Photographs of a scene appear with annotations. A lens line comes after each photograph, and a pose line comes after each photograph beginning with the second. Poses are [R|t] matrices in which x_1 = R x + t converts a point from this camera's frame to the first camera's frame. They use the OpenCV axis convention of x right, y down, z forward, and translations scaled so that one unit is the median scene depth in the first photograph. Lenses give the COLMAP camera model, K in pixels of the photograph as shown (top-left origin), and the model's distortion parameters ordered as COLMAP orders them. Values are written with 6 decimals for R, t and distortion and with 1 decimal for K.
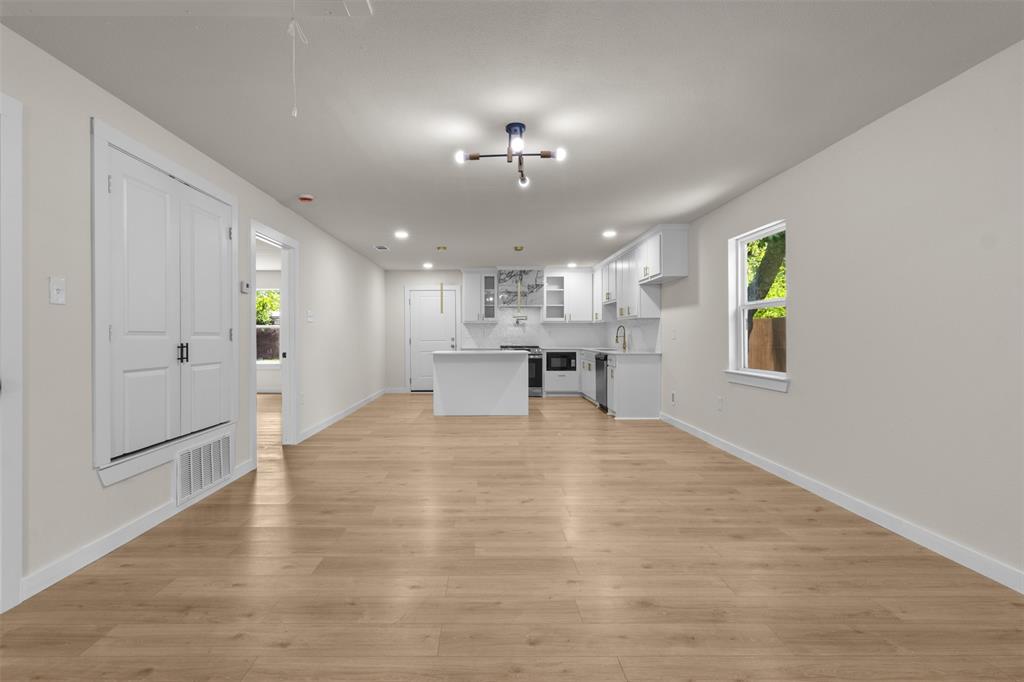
lens RADIAL K [[508.2, 0, 504.3], [0, 508.2, 344.2], [0, 0, 1]] dist [0.003026, 0.000632]
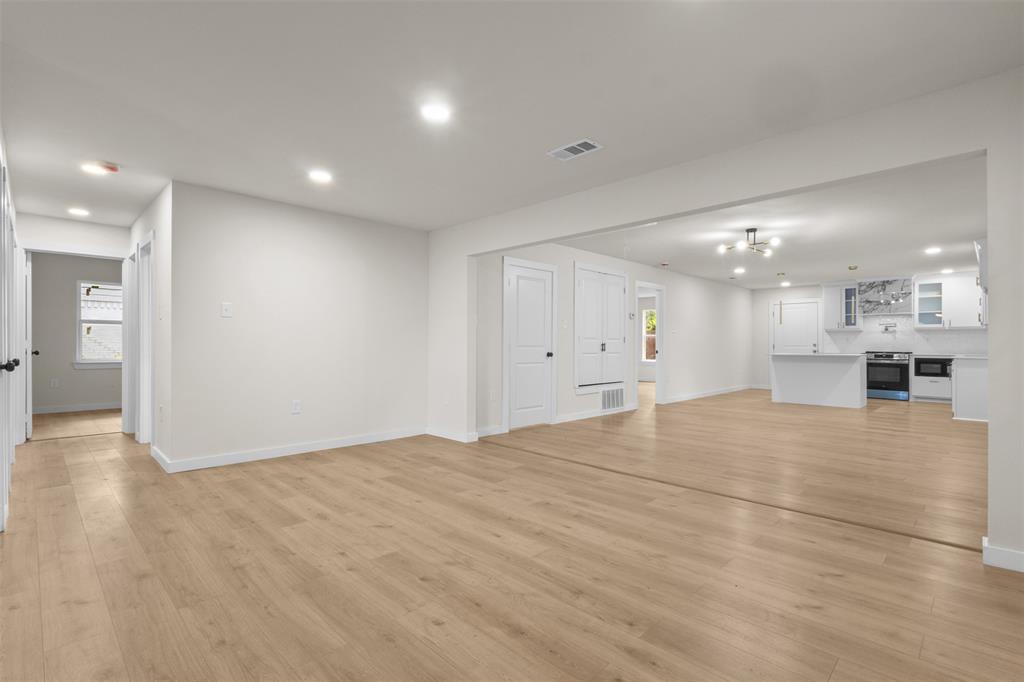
lens RADIAL K [[479.0, 0, 503.1], [0, 479.0, 344.1], [0, 0, 1]] dist [0.000827, -0.001981]
pose [[0.694842, 0.004886, -0.719145, 0.200898], [-0.015640, 0.999843, -0.008319, 0.008836], [0.718992, 0.017028, 0.694810, -0.273433]]
